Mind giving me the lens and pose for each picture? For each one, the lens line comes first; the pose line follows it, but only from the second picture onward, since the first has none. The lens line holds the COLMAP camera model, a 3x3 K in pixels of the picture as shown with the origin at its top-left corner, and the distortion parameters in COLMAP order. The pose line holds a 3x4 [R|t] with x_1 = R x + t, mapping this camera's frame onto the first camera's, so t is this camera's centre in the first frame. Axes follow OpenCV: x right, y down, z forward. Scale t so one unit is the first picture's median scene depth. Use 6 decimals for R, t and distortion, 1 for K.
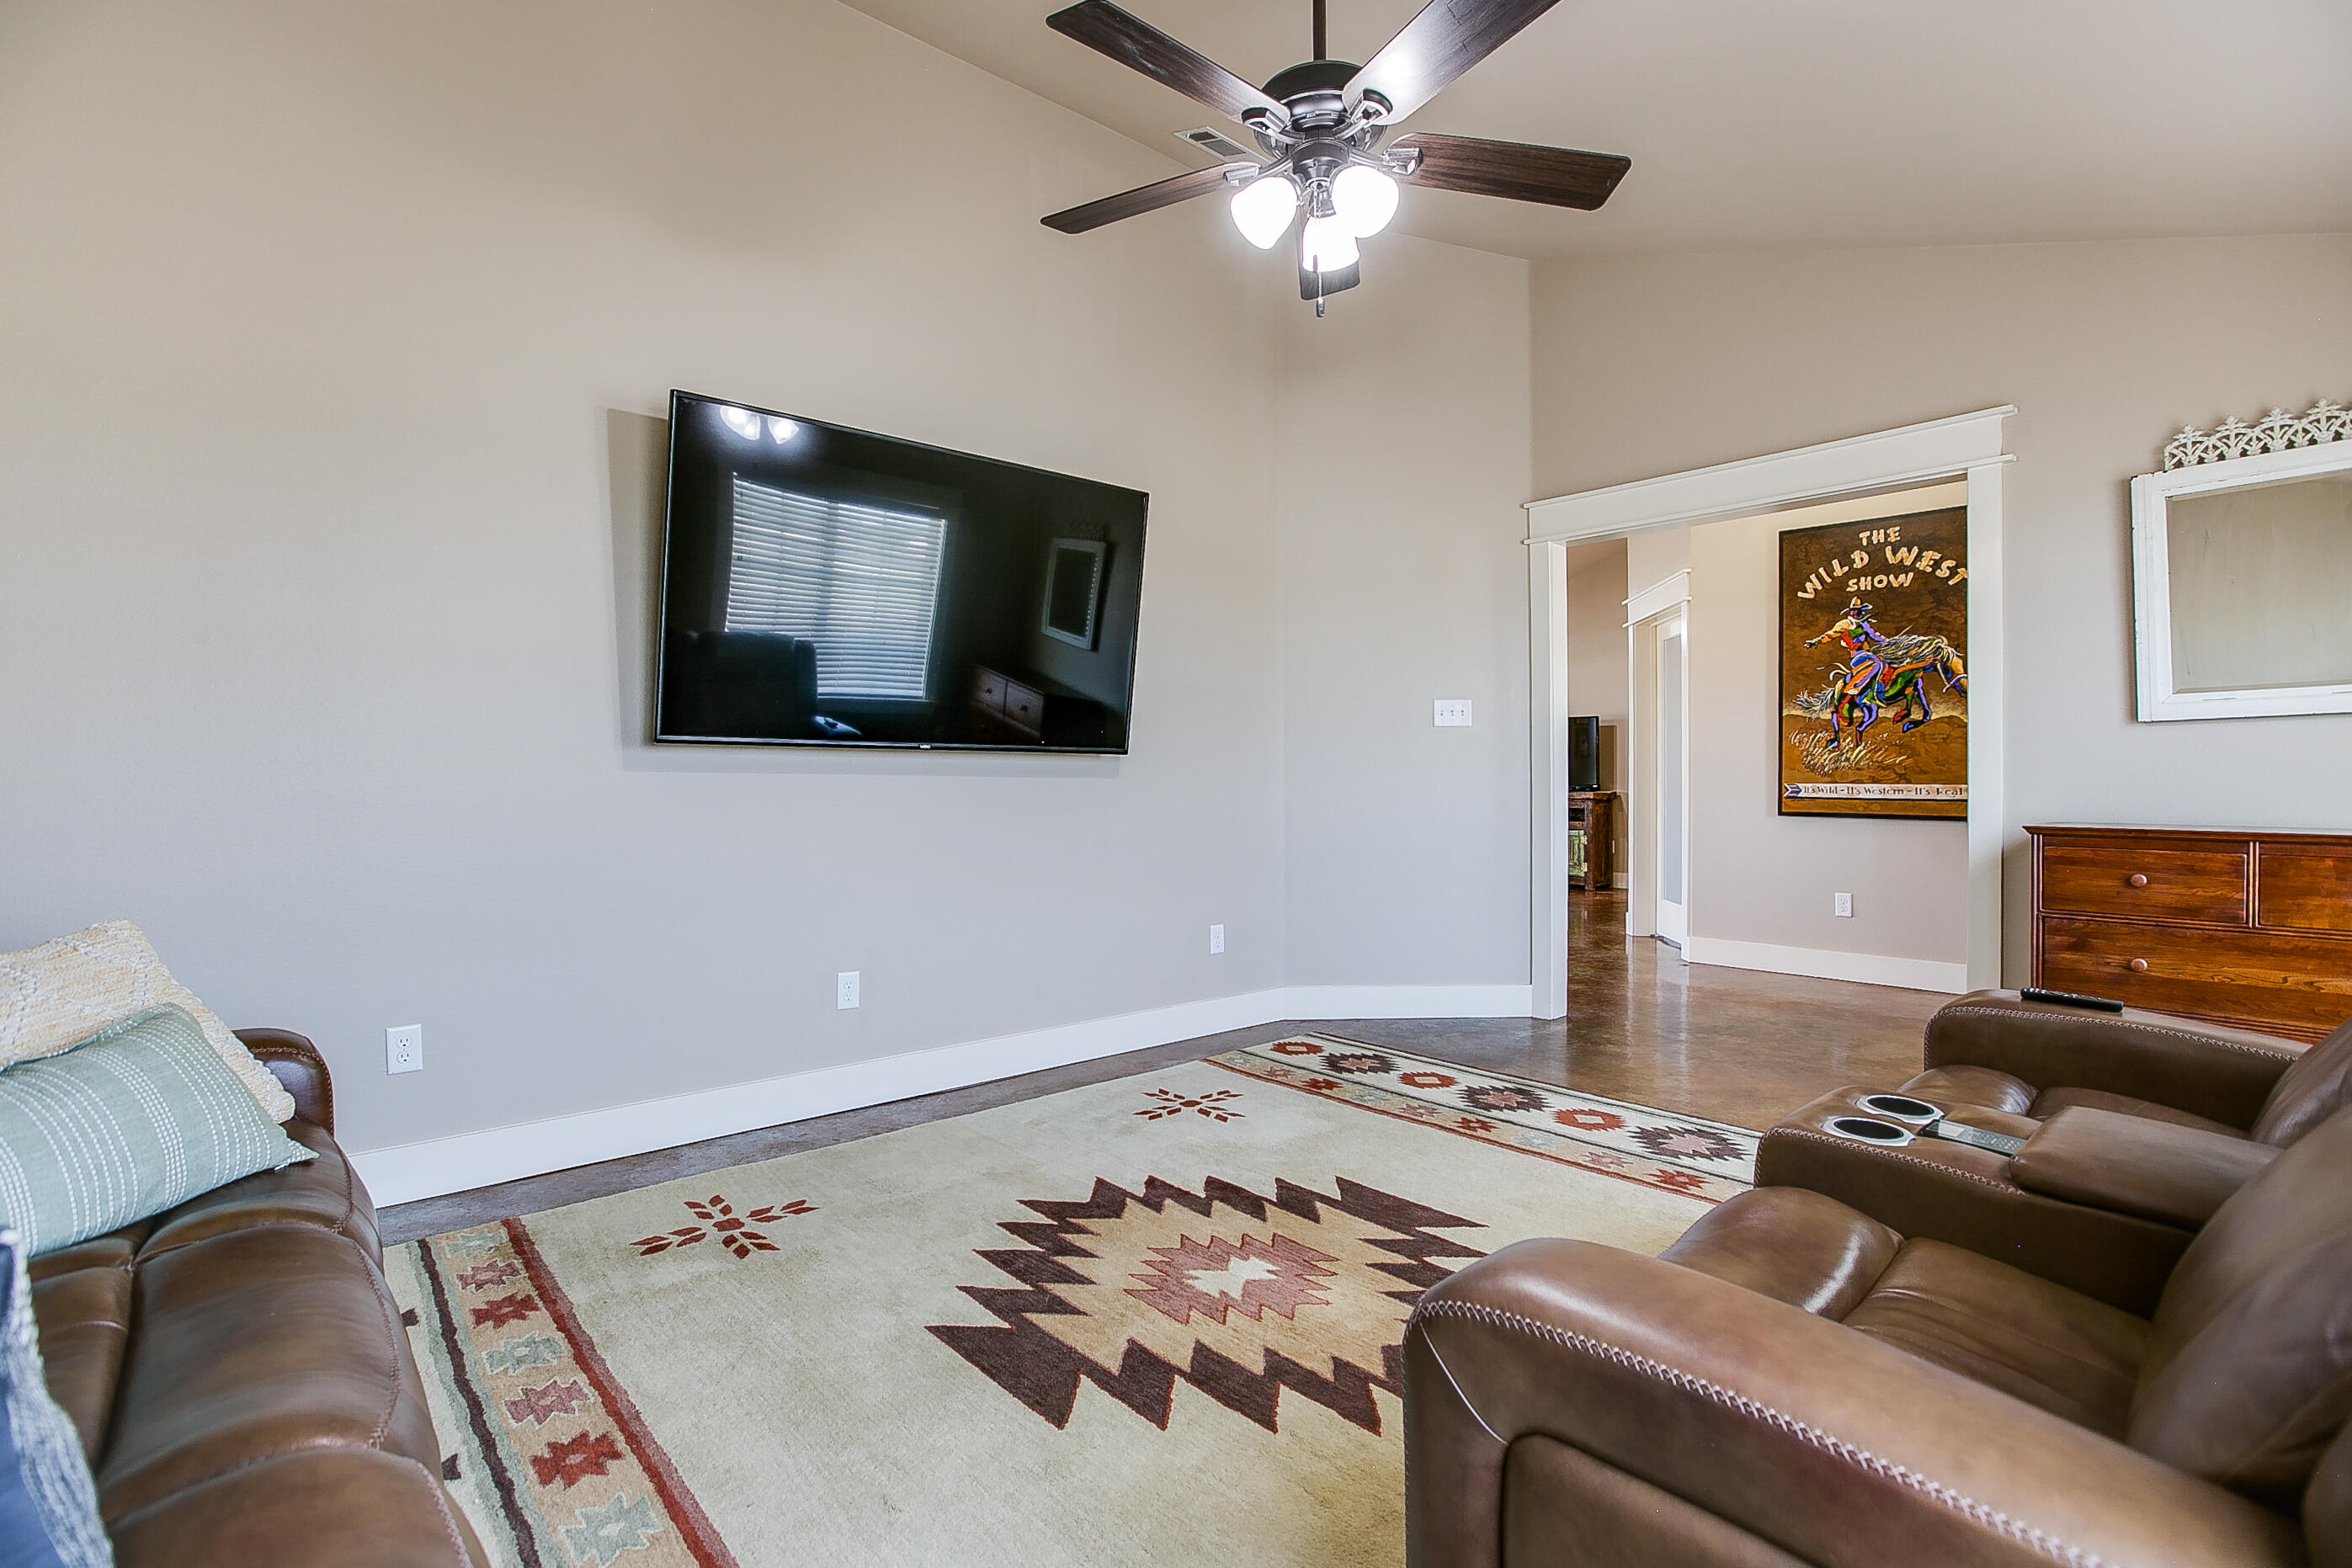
lens RADIAL K [[1116.7, 0, 1176.0], [0, 1116.7, 784.0], [0, 0, 1]] dist [-0.027059, -0.000003]
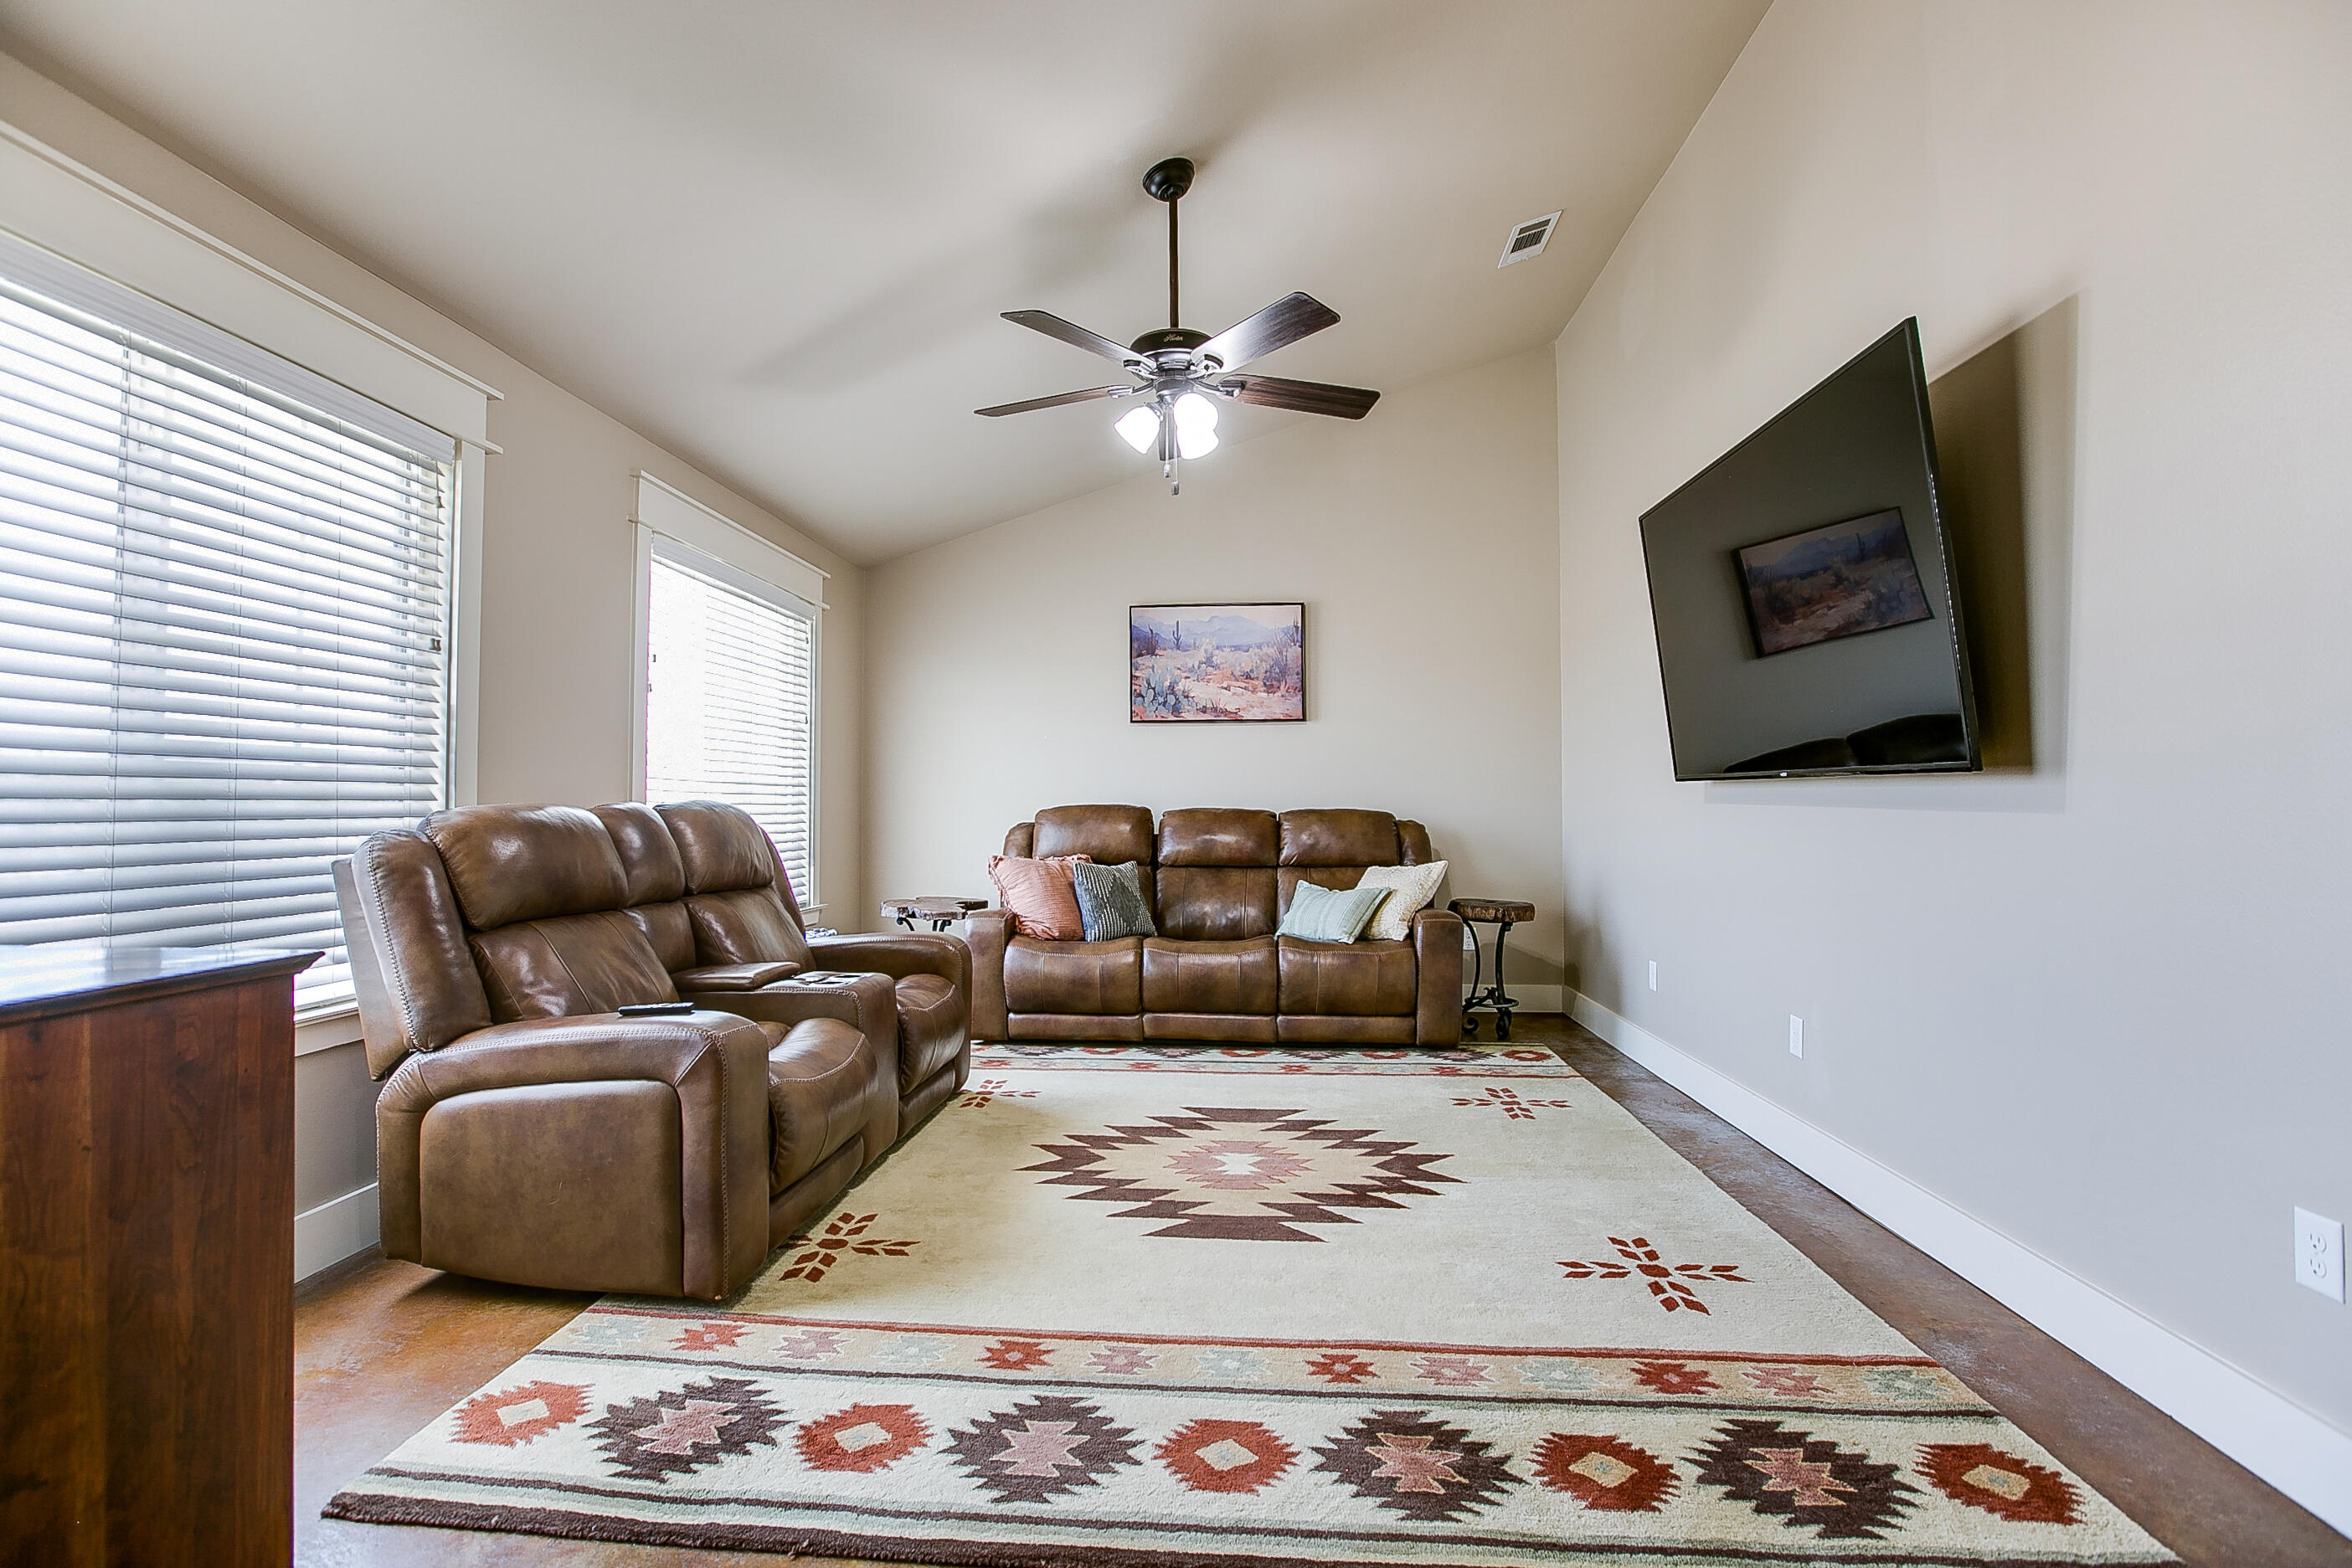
lens RADIAL K [[1067.0, 0, 1176.0], [0, 1067.0, 784.0], [0, 0, 1]] dist [0.000083, 0.000061]
pose [[-0.715492, -0.014524, -0.698470, 0.844642], [0.000620, 0.999770, -0.021425, -0.010387], [0.698621, -0.015762, -0.715318, 1.521708]]
